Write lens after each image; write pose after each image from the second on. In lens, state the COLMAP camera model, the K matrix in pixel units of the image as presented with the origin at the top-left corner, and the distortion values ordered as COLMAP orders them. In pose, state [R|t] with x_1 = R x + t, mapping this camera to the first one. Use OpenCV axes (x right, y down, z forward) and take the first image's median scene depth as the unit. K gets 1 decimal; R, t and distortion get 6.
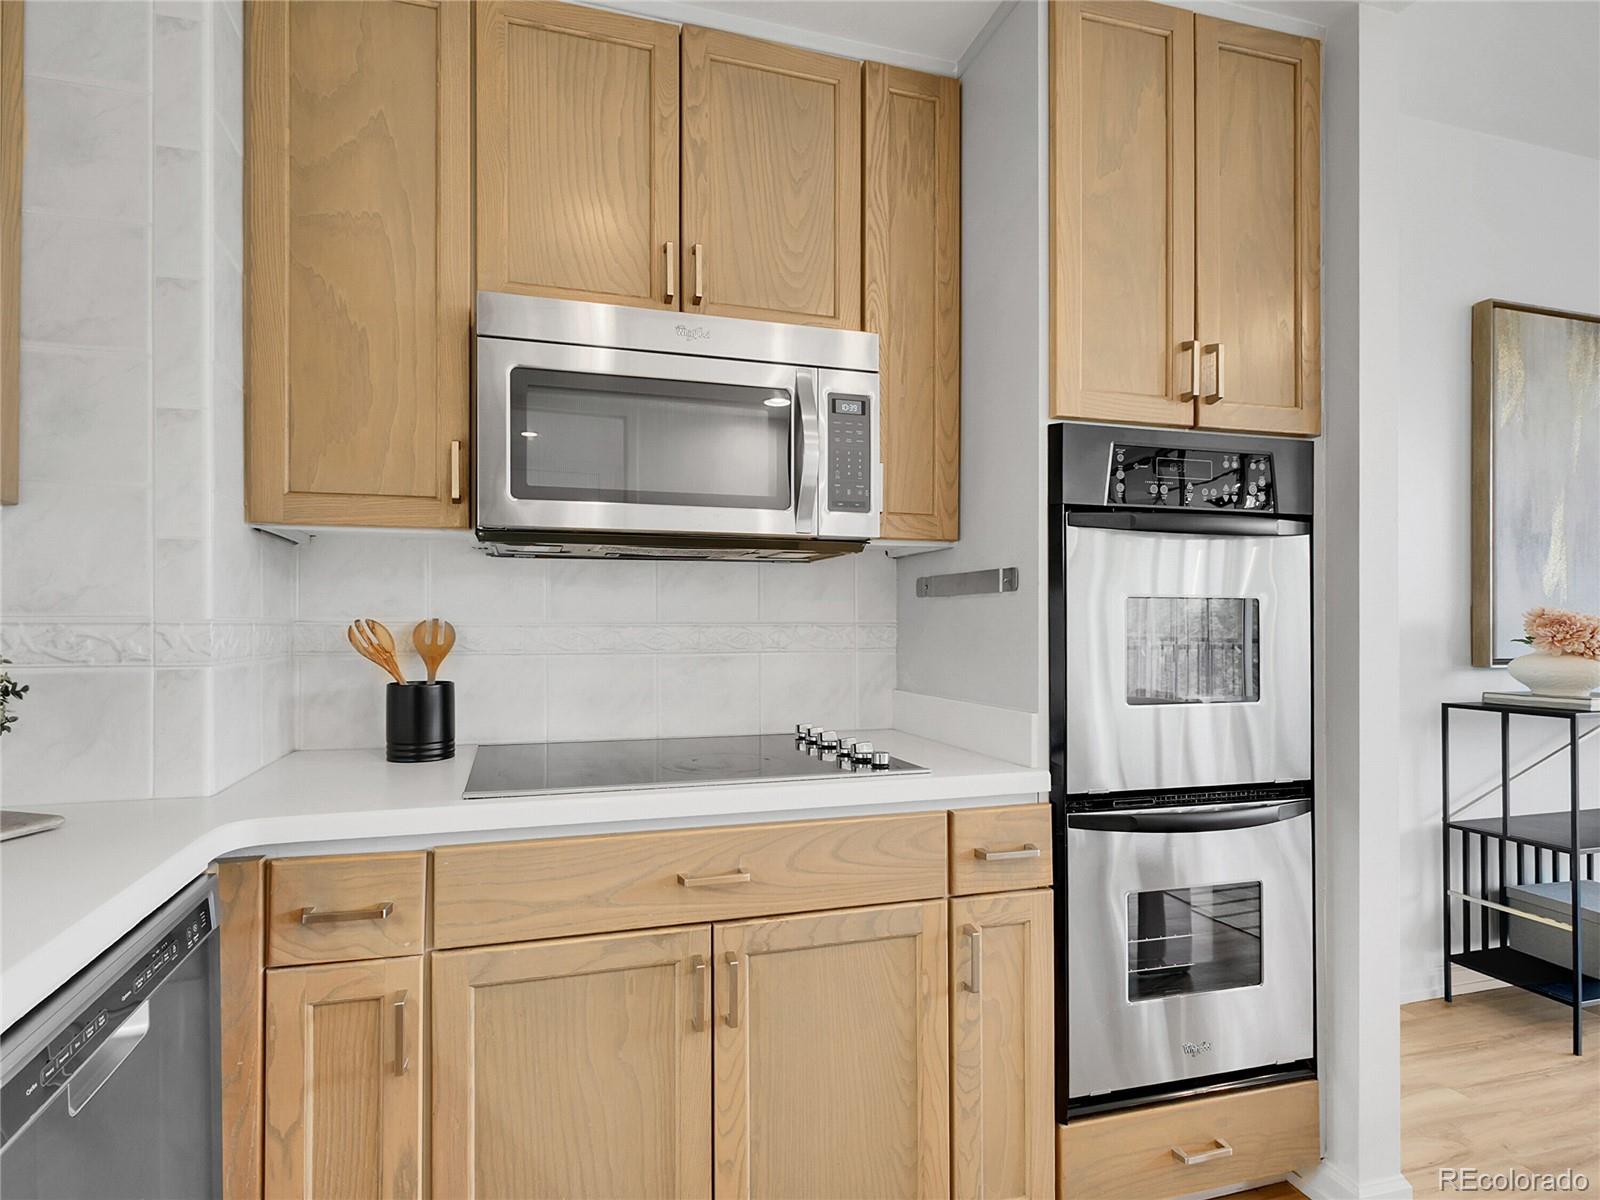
lens RADIAL K [[831.0, 0, 796.5], [0, 831.0, 619.9], [0, 0, 1]] dist [0.003997, -0.005083]
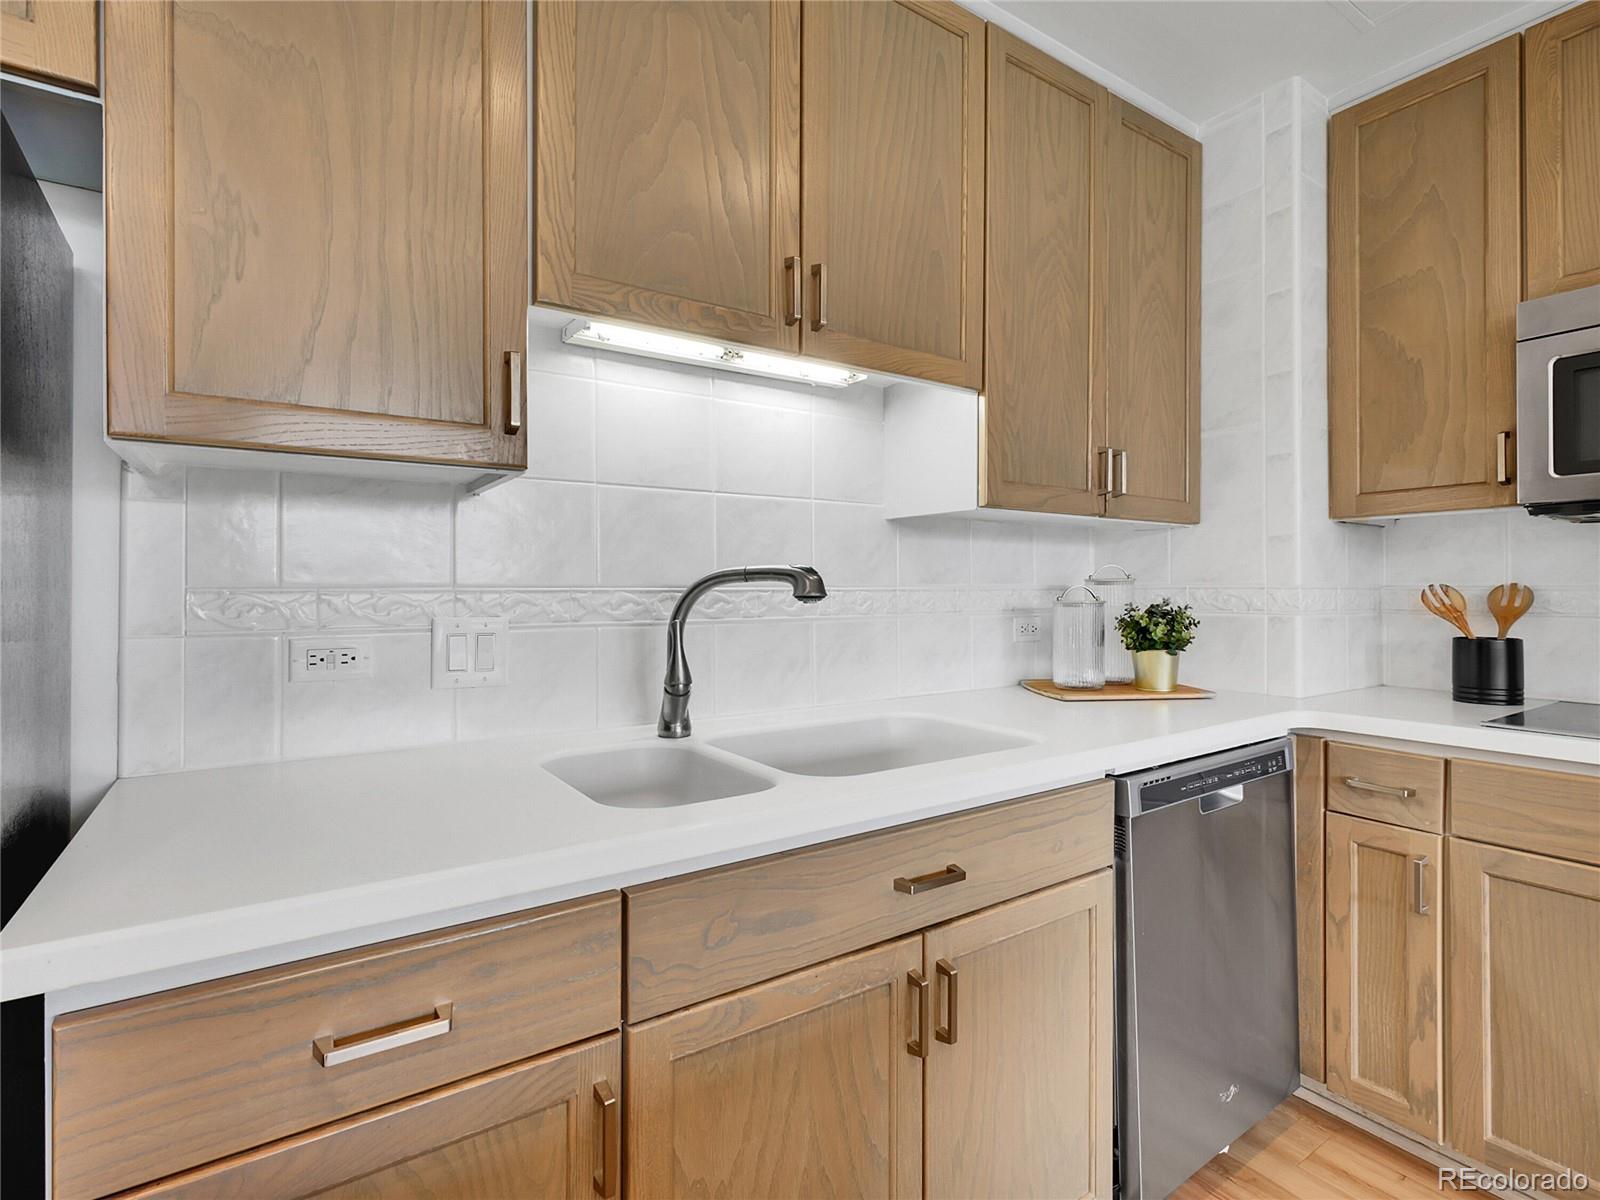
lens RADIAL K [[798.3, 0, 778.2], [0, 798.3, 588.9], [0, 0, 1]] dist [0.001060, 0.001126]
pose [[0.272973, -0.003261, -0.962016, 0.386181], [0.006193, 0.999979, -0.001633, 0.002324], [0.962002, -0.005512, 0.272987, -0.289865]]
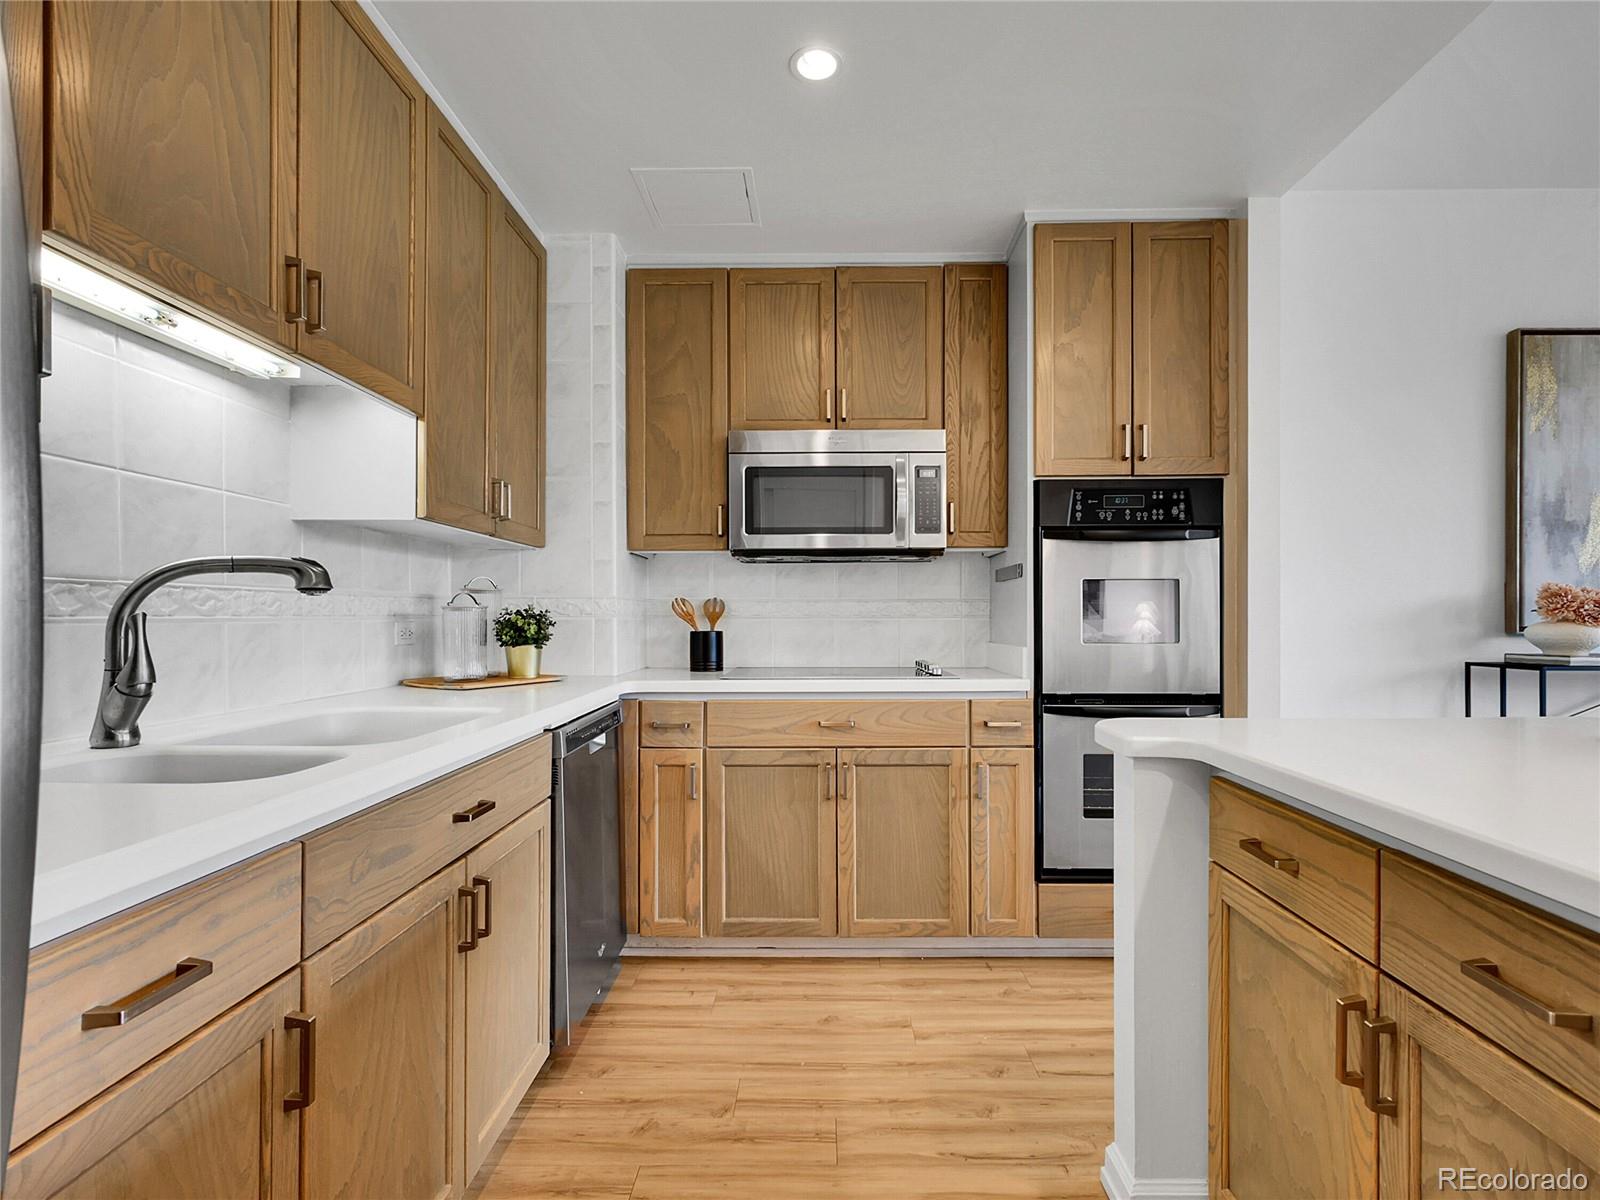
lens RADIAL K [[798.3, 0, 834.7], [0, 798.3, 616.7], [0, 0, 1]] dist [0.001060, 0.001126]
pose [[0.954197, -0.002816, -0.299167, 0.396959], [0.004334, 0.999981, 0.004412, 0.038436], [0.299149, -0.005506, 0.954191, -0.695421]]
